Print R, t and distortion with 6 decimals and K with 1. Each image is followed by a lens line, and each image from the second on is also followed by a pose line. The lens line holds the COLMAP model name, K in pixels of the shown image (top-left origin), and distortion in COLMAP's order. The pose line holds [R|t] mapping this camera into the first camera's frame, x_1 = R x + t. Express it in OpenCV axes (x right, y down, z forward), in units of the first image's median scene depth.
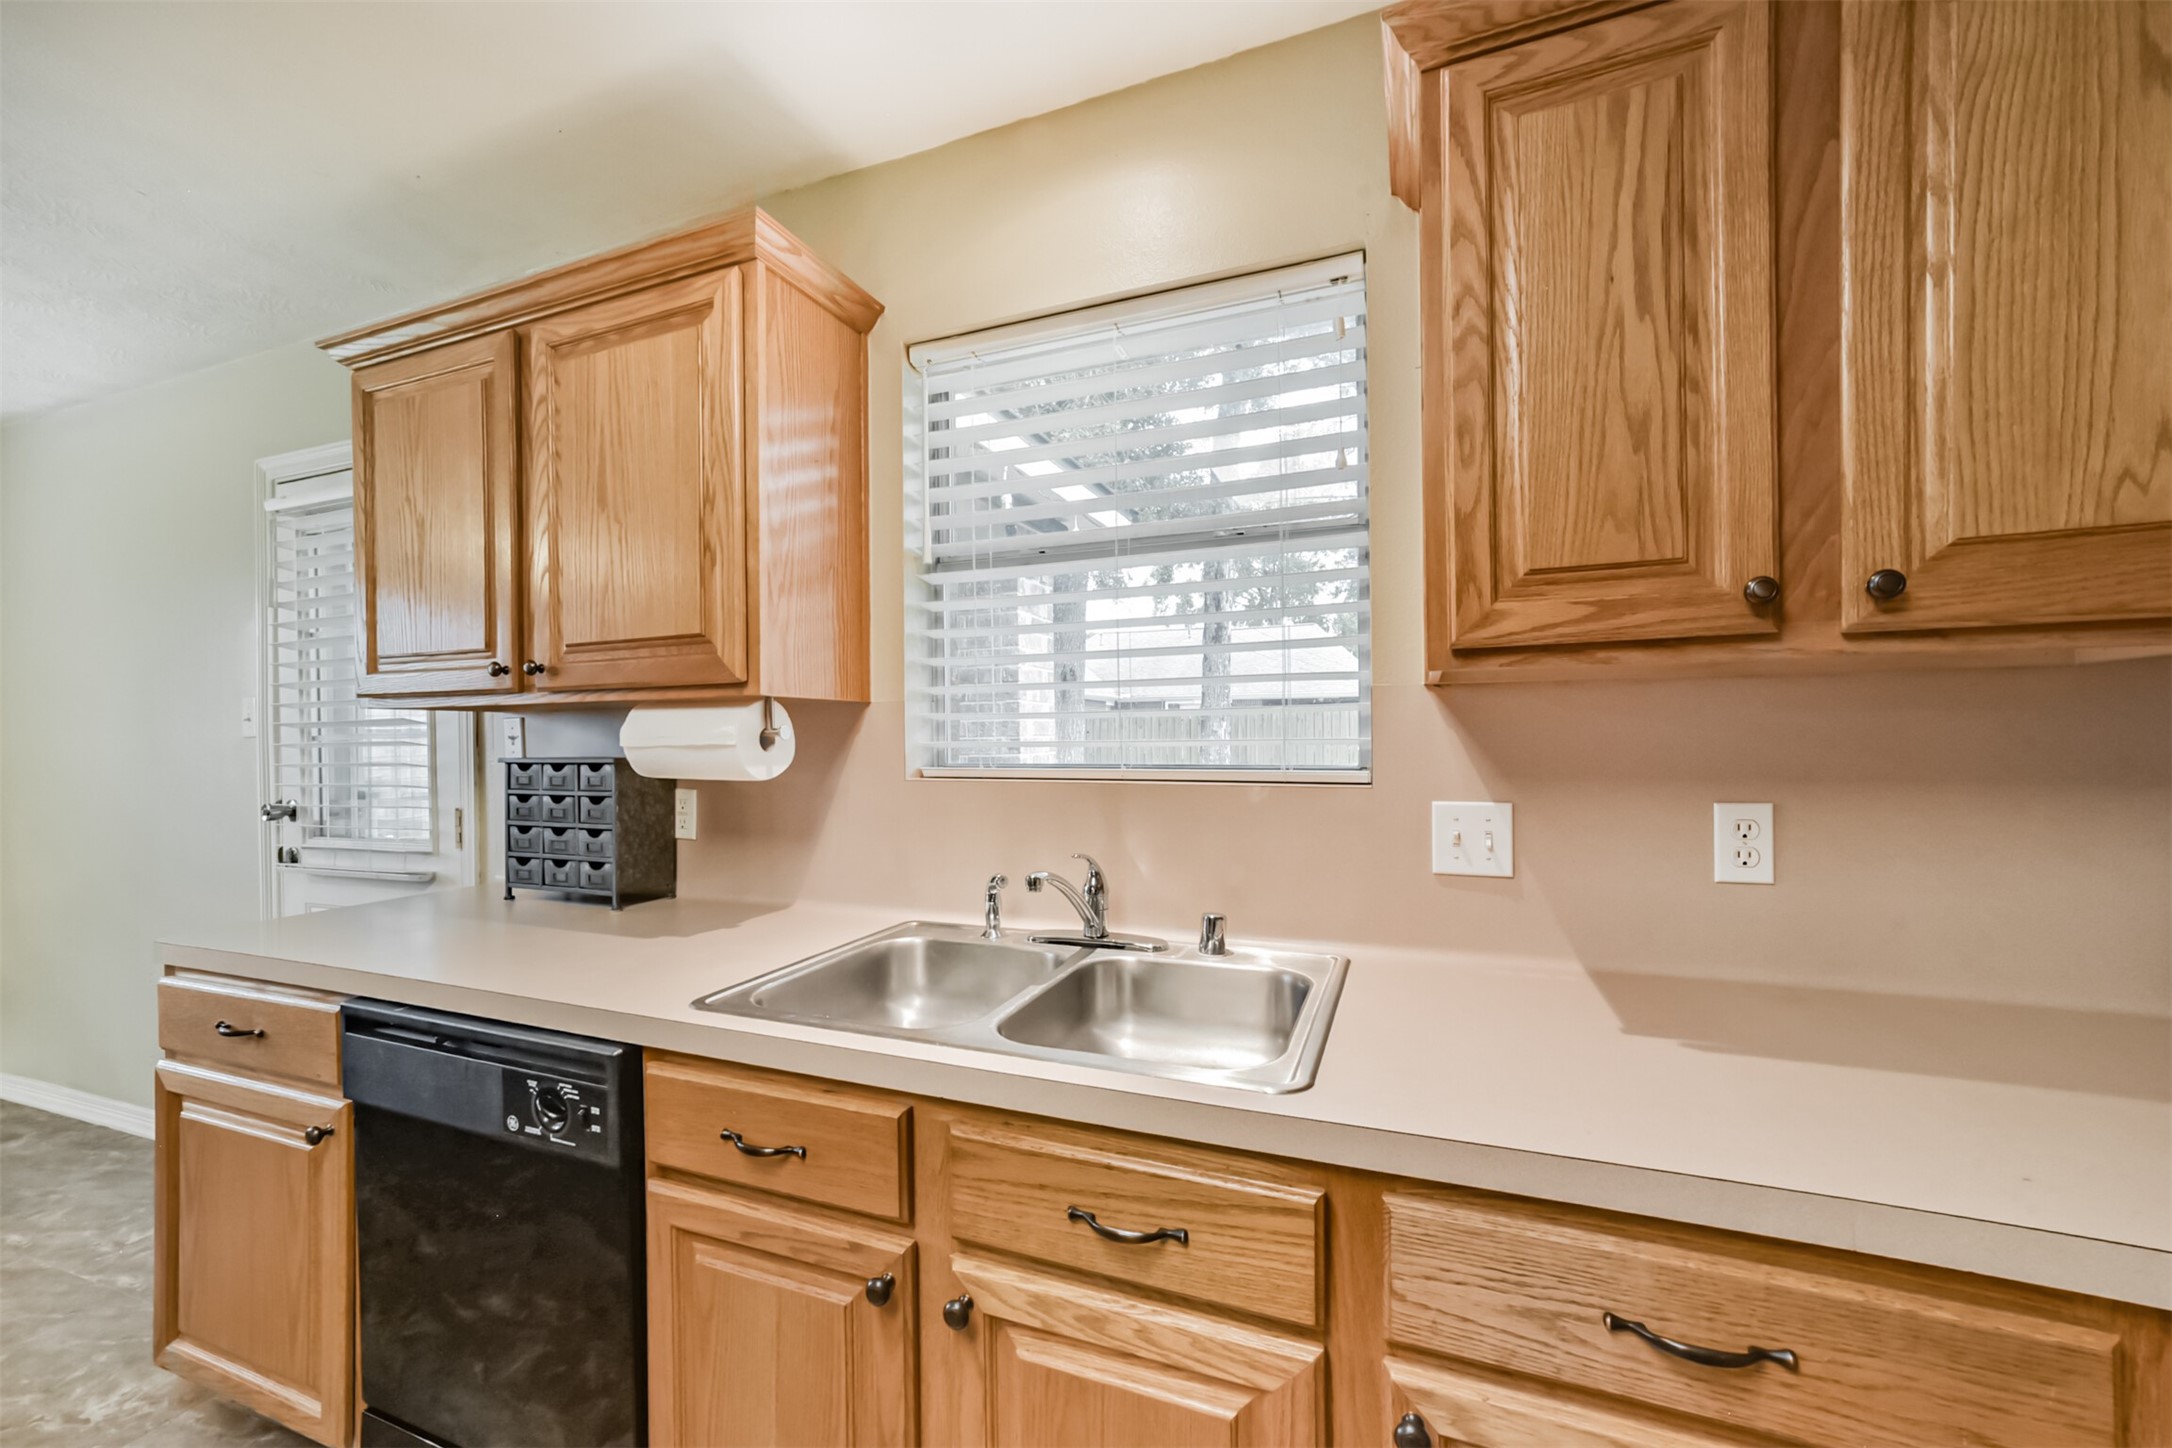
lens RADIAL K [[841.1, 0, 1081.3], [0, 841.1, 742.0], [0, 0, 1]] dist [-0.013902, 0.006270]
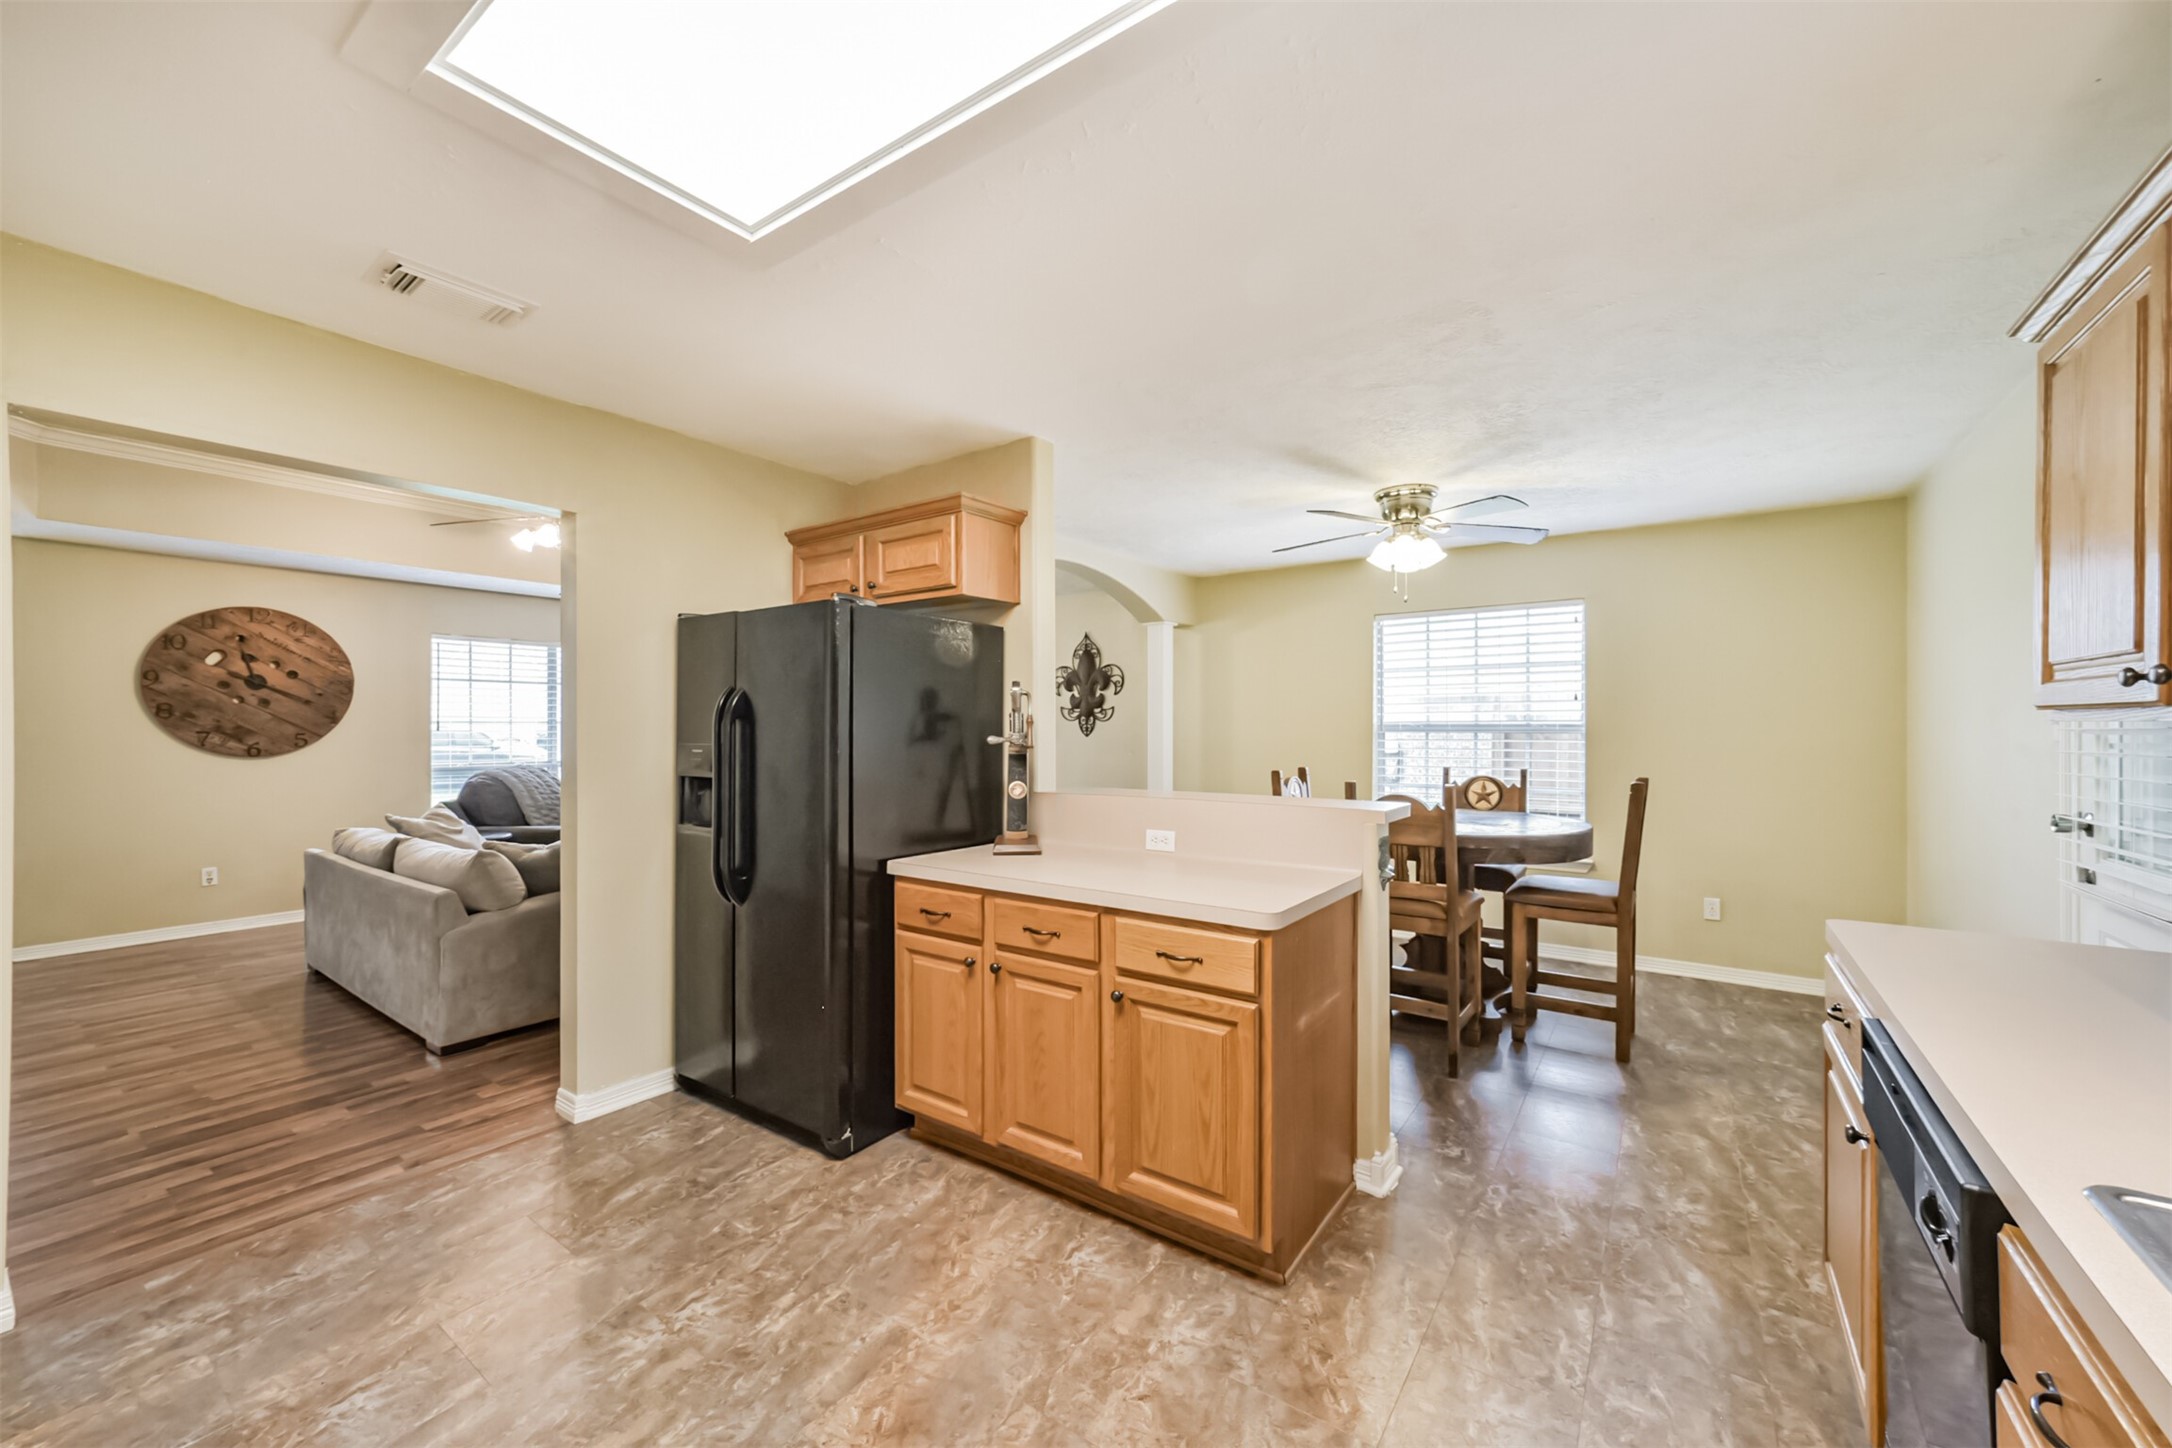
lens RADIAL K [[841.1, 0, 1097.9], [0, 841.1, 726.5], [0, 0, 1]] dist [-0.013902, 0.006270]
pose [[-0.231065, 0.011784, -0.972867, 0.427105], [-0.007347, 0.999877, 0.013857, -0.070004], [0.972911, 0.010350, -0.230950, 0.399136]]
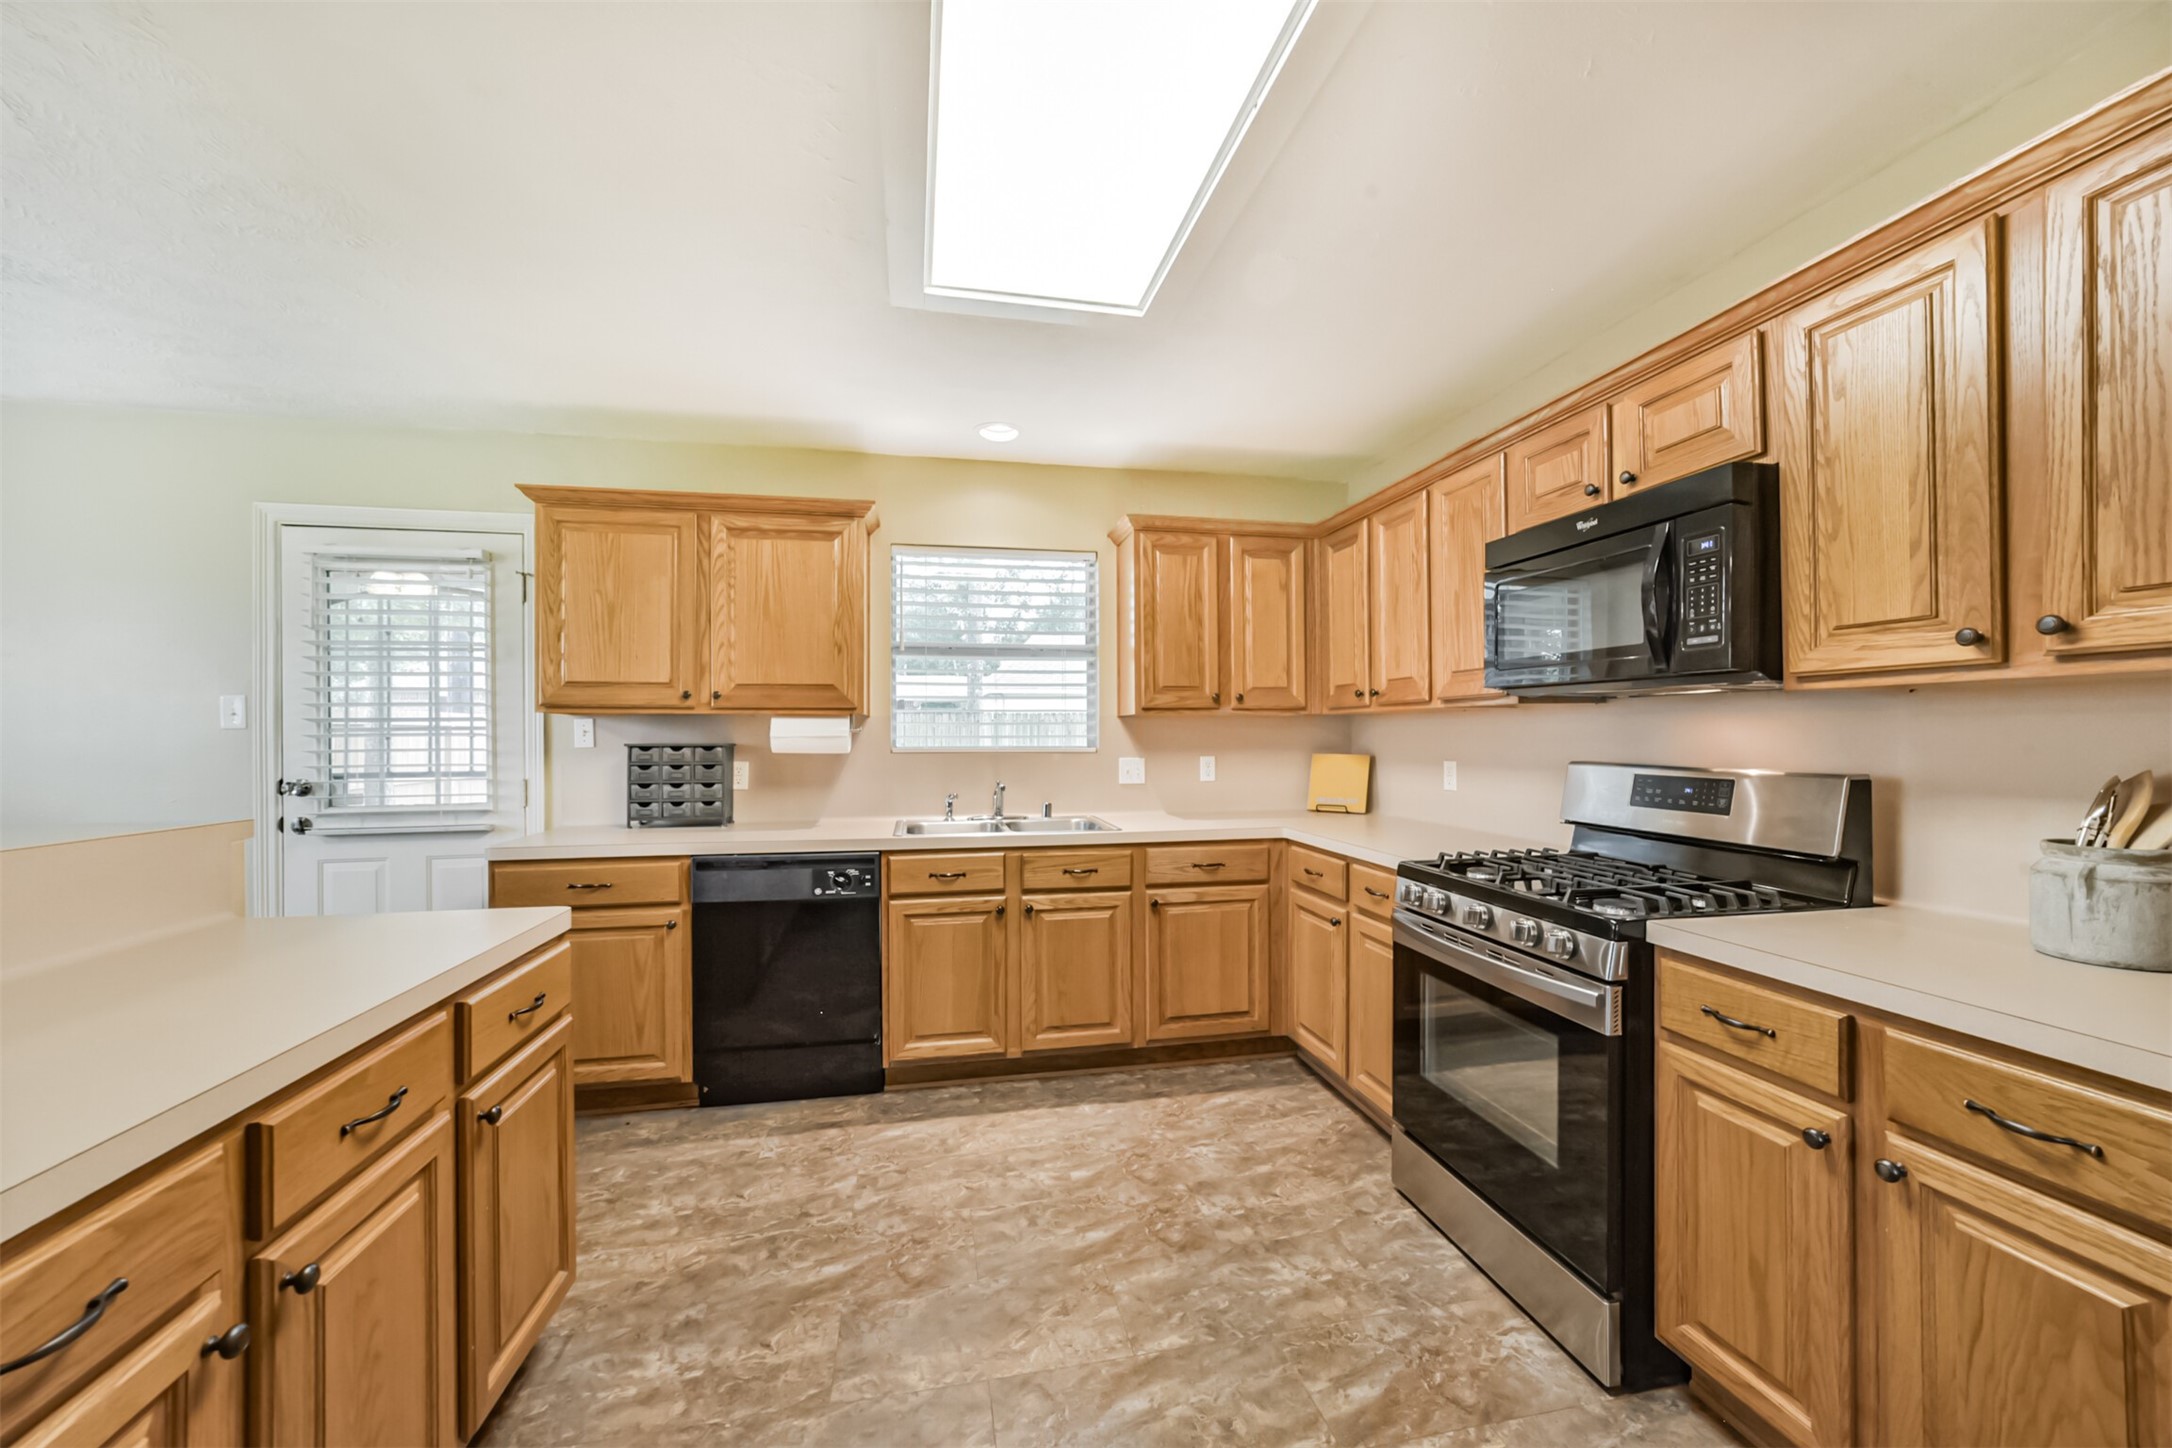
lens RADIAL K [[841.1, 0, 1084.1], [0, 841.1, 729.5], [0, 0, 1]] dist [-0.013902, 0.006270]
pose [[0.842632, 0.011303, 0.538371, -1.567996], [-0.001678, 0.999830, -0.018365, 0.037522], [-0.538487, 0.014572, 0.842508, -1.704020]]
